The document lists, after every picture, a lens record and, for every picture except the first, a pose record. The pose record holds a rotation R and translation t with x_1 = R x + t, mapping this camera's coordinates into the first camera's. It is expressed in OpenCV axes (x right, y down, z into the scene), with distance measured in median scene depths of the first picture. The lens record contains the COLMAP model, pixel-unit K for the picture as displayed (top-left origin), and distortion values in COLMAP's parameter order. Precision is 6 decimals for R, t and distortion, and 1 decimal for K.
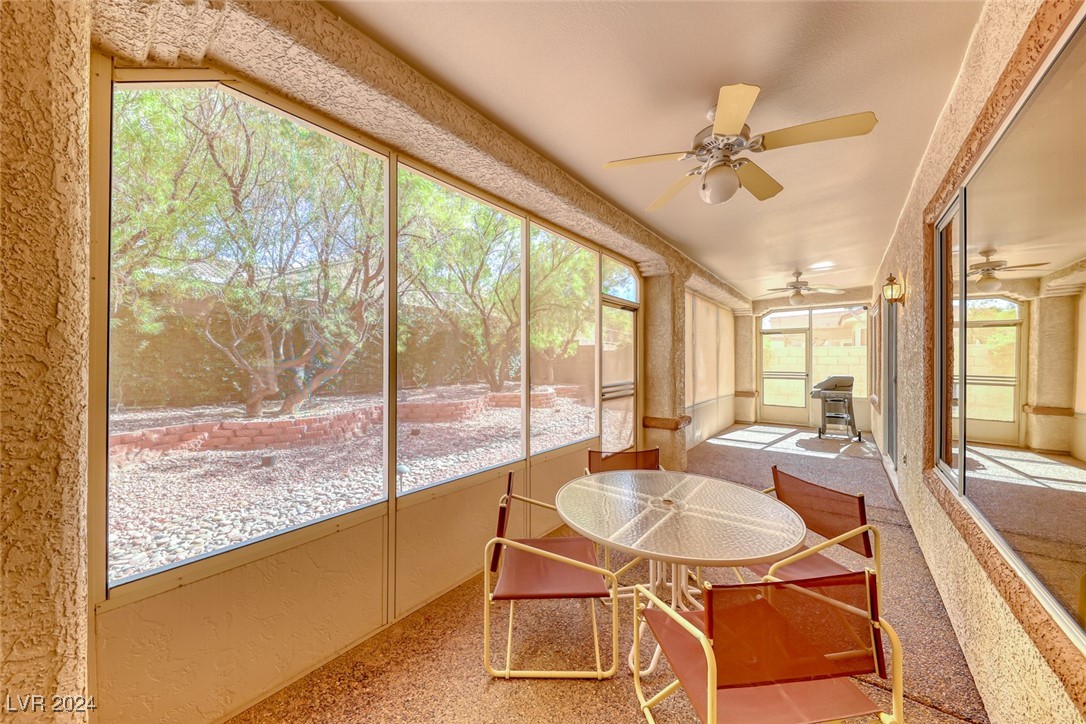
lens RADIAL K [[373.2, 0, 540.9], [0, 373.2, 361.1], [0, 0, 1]] dist [0.011795, -0.003314]
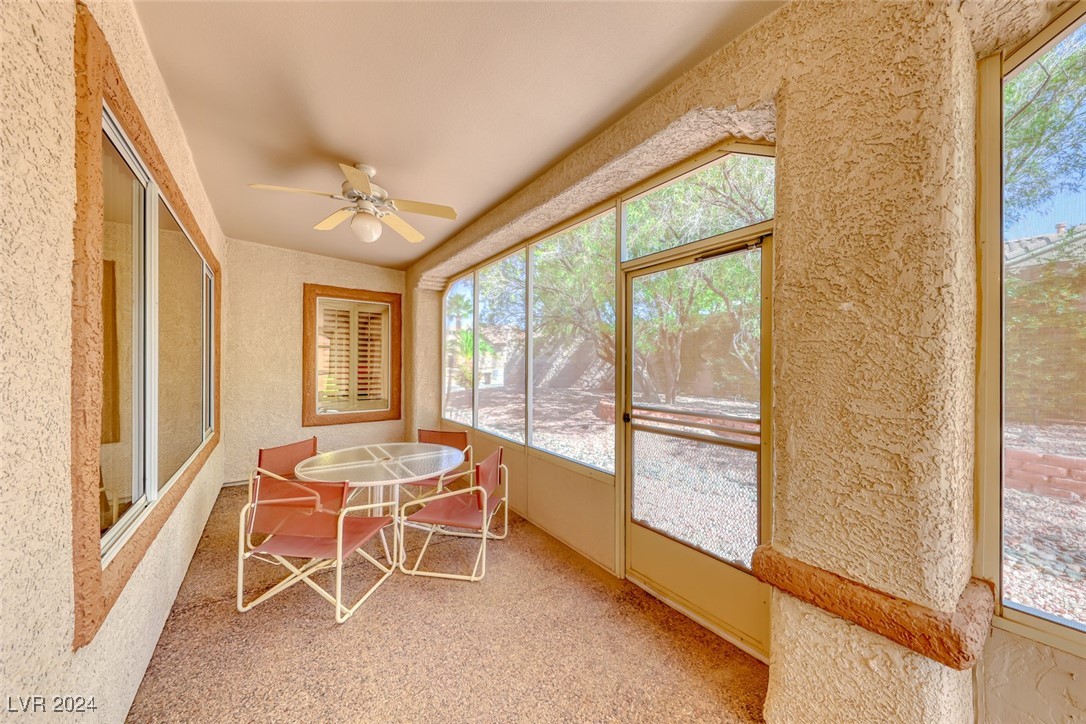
lens RADIAL K [[373.2, 0, 541.0], [0, 373.2, 365.7], [0, 0, 1]] dist [0.011795, -0.003314]
pose [[-0.261633, -0.003464, -0.965161, 0.964837], [-0.003602, 0.999990, -0.002613, 0.005619], [0.965161, 0.002793, -0.261642, 1.185571]]
